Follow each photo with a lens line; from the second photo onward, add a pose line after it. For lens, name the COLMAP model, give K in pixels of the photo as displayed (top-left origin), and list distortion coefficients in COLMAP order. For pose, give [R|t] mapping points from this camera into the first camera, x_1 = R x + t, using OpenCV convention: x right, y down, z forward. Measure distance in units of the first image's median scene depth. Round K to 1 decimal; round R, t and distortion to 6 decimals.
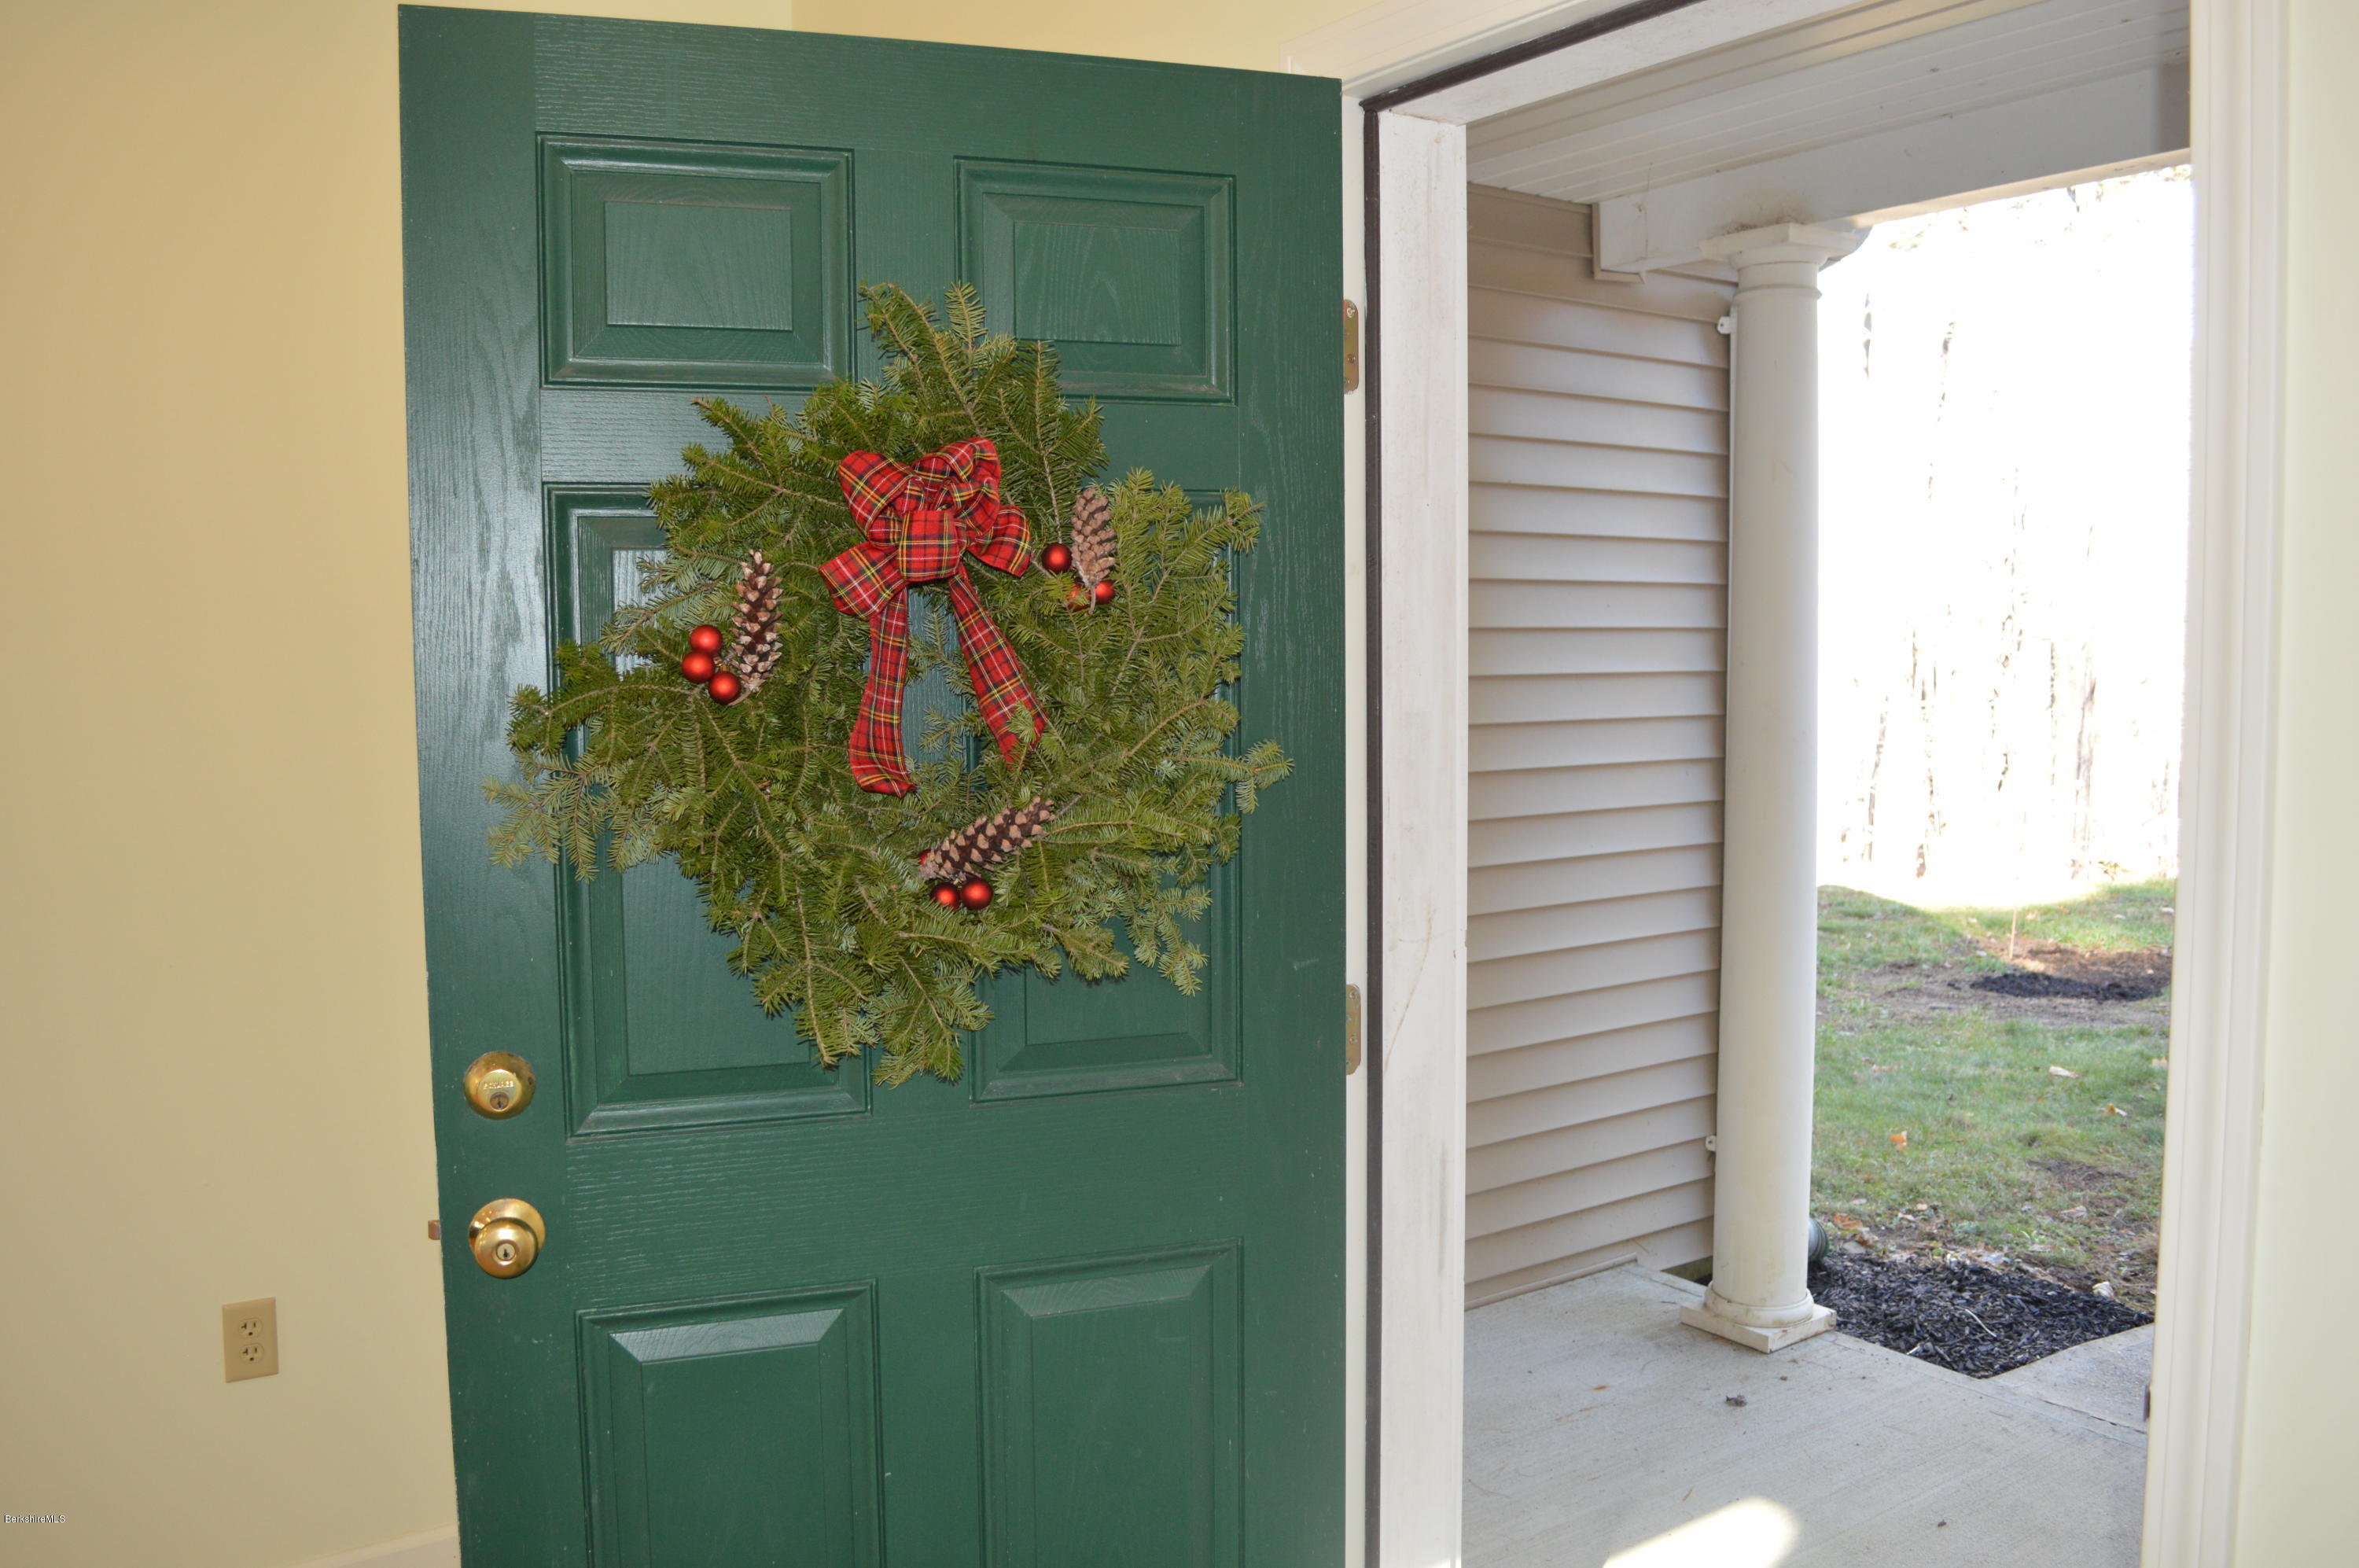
lens RADIAL K [[1883.2, 0, 1179.5], [0, 1883.2, 784.0], [0, 0, 1]] dist [-0.083935, 0.010126]
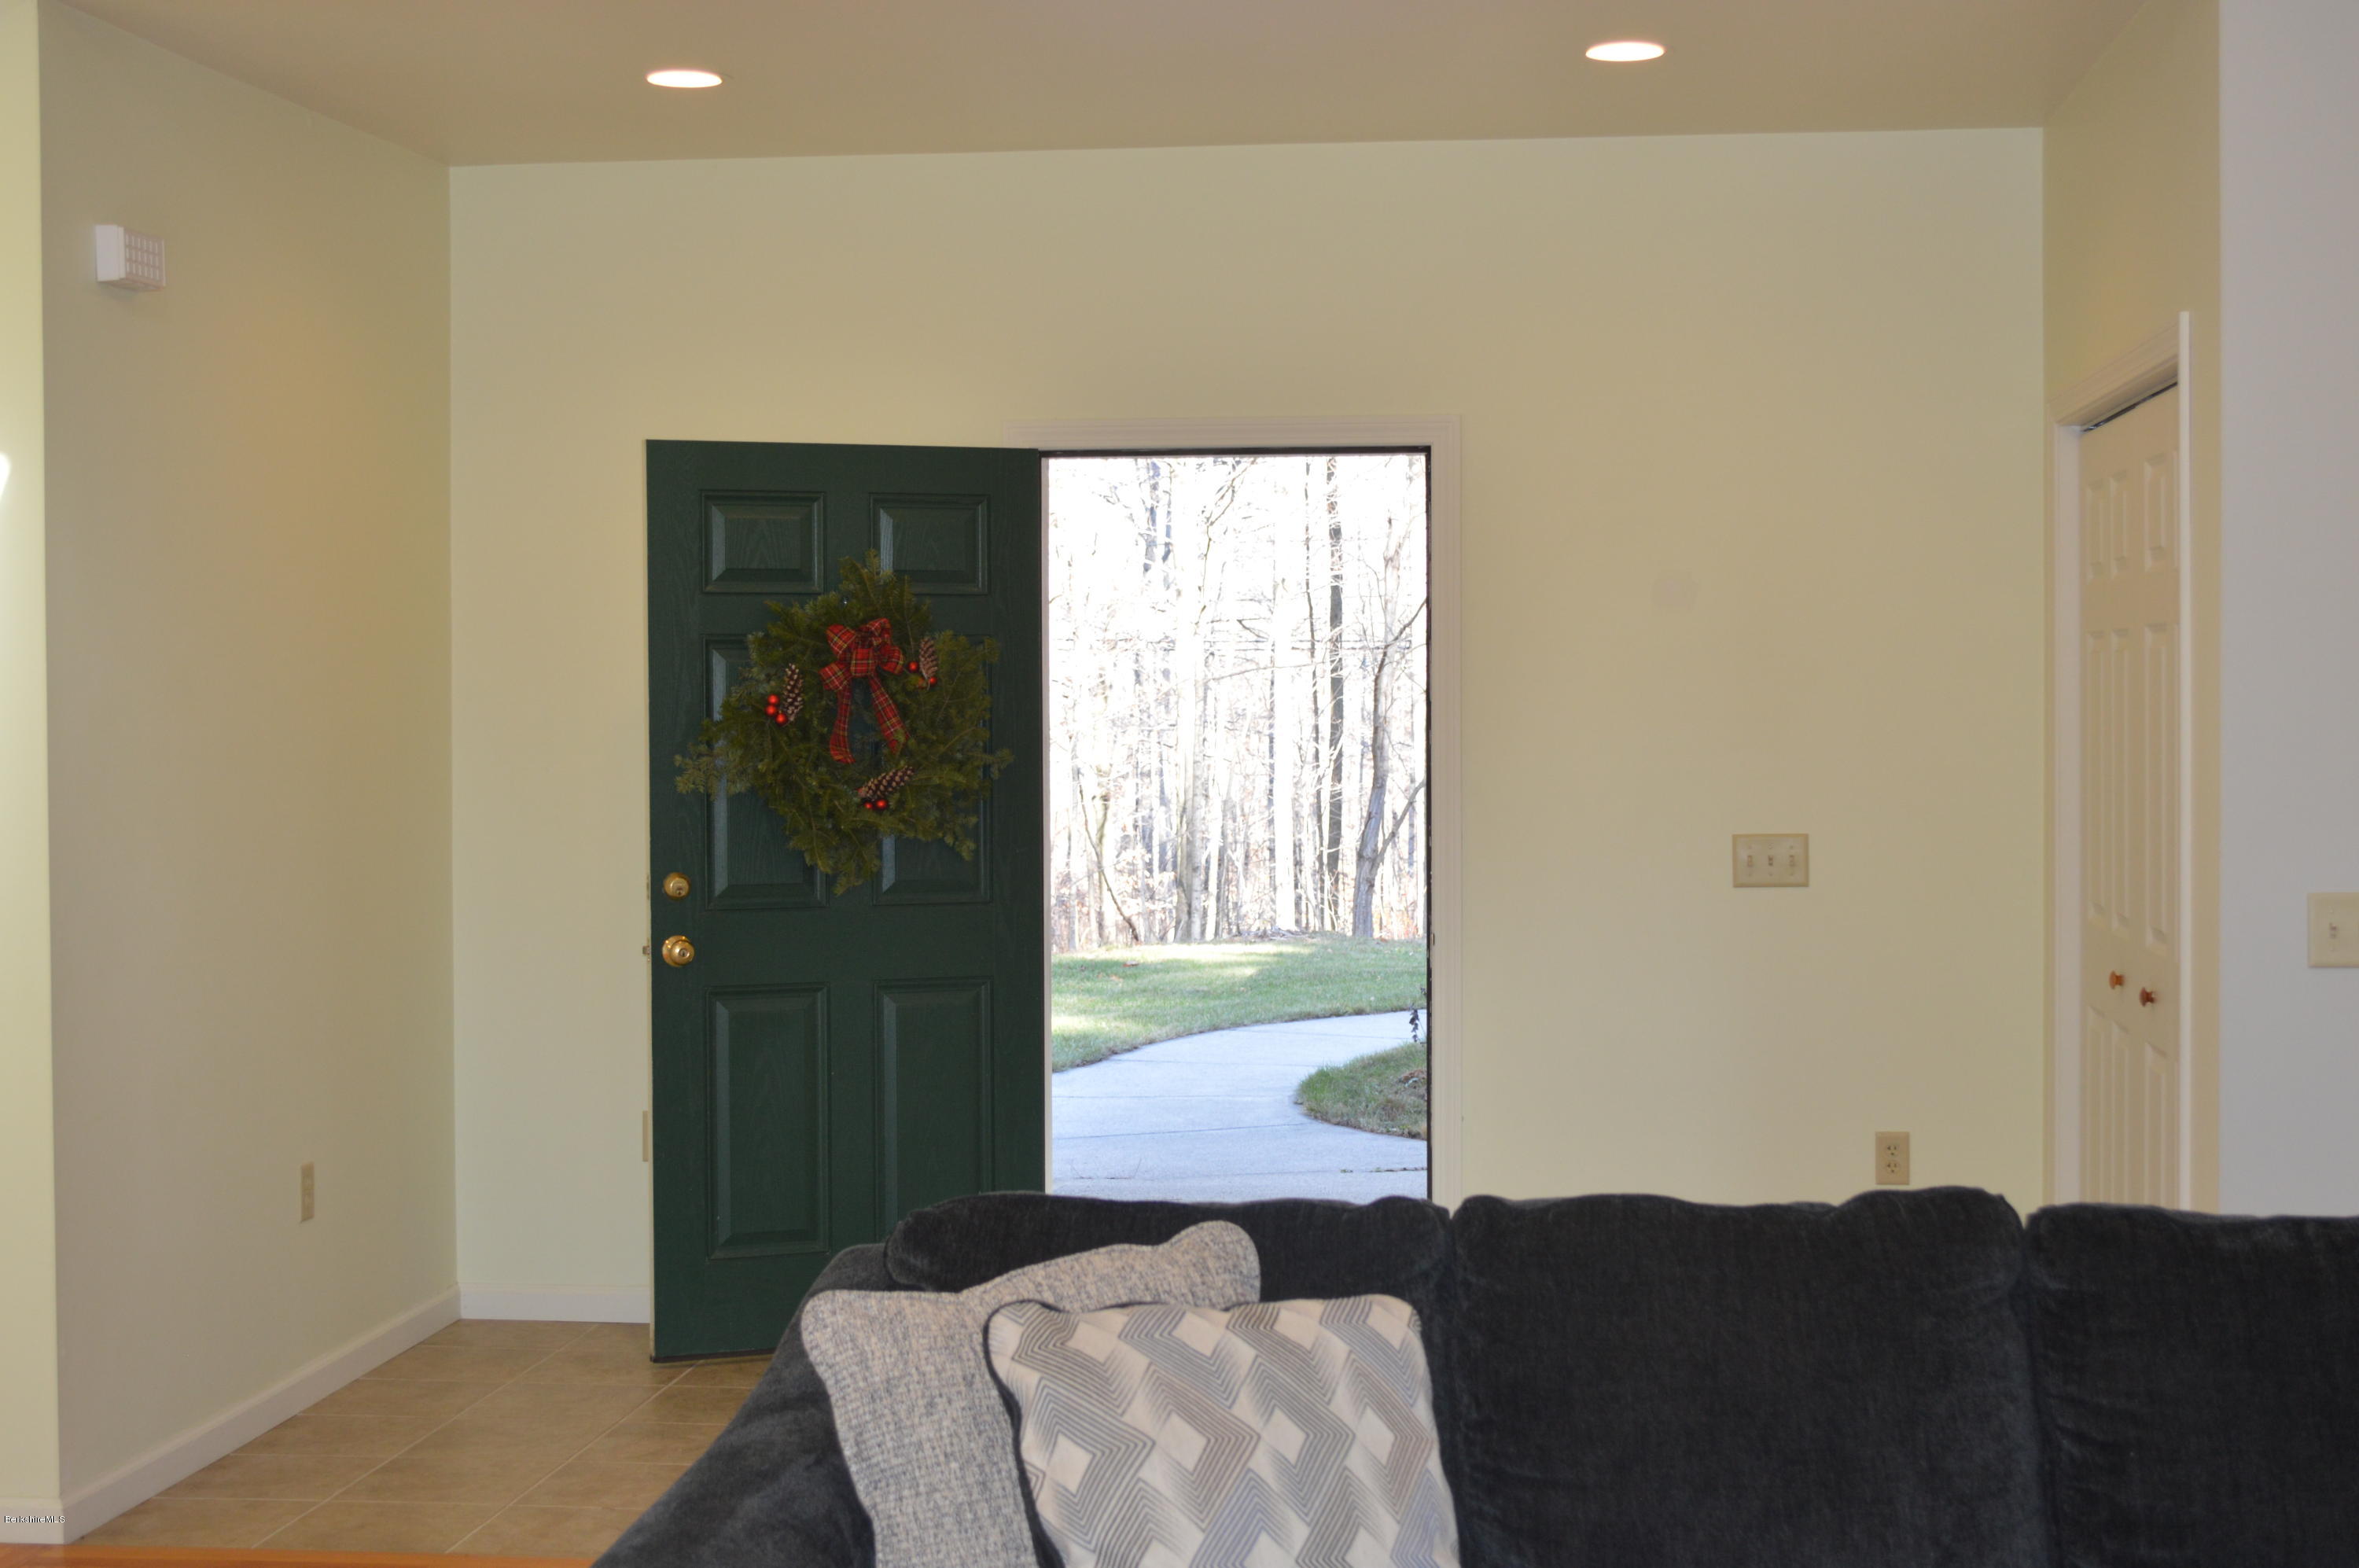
lens RADIAL K [[3484.6, 0, 1179.5], [0, 3484.6, 784.0], [0, 0, 1]] dist [0.225833, 0.003588]
pose [[0.998033, 0.005449, 0.062460, -0.004210], [-0.002265, 0.998700, -0.050930, 0.257983], [-0.062656, 0.050688, 0.996747, -3.499594]]
